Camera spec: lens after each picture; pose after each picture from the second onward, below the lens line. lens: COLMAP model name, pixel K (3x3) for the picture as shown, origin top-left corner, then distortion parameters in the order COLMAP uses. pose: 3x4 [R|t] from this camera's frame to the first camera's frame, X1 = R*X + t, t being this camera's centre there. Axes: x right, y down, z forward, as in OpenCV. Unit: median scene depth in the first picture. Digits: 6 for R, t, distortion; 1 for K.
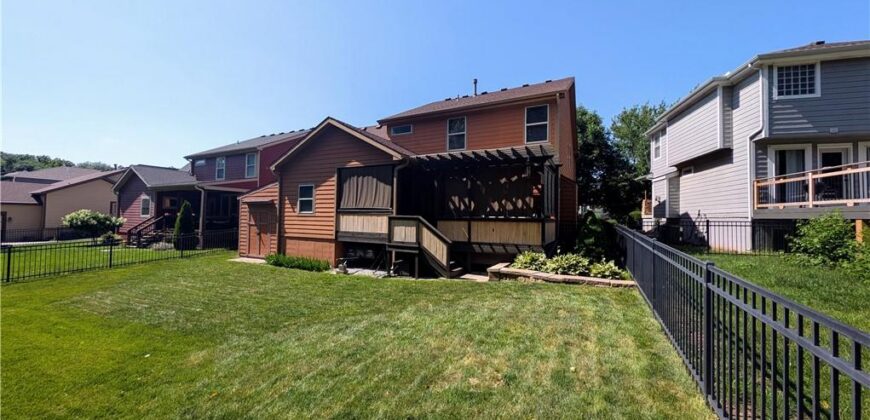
lens RADIAL K [[297.0, 0, 435.0], [0, 297.0, 210.0], [0, 0, 1]] dist [0.001540, 0.000073]
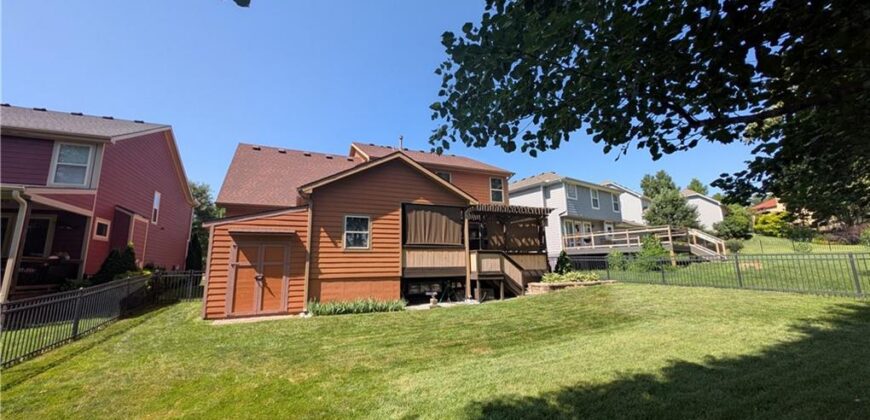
lens RADIAL K [[306.9, 0, 435.0], [0, 306.9, 210.0], [0, 0, 1]] dist [-0.000178, -0.000002]
pose [[0.661877, 0.110159, 0.741474, -1.017241], [0.008029, 0.988045, -0.153959, 0.041059], [-0.749569, 0.107855, 0.653080, 0.256248]]
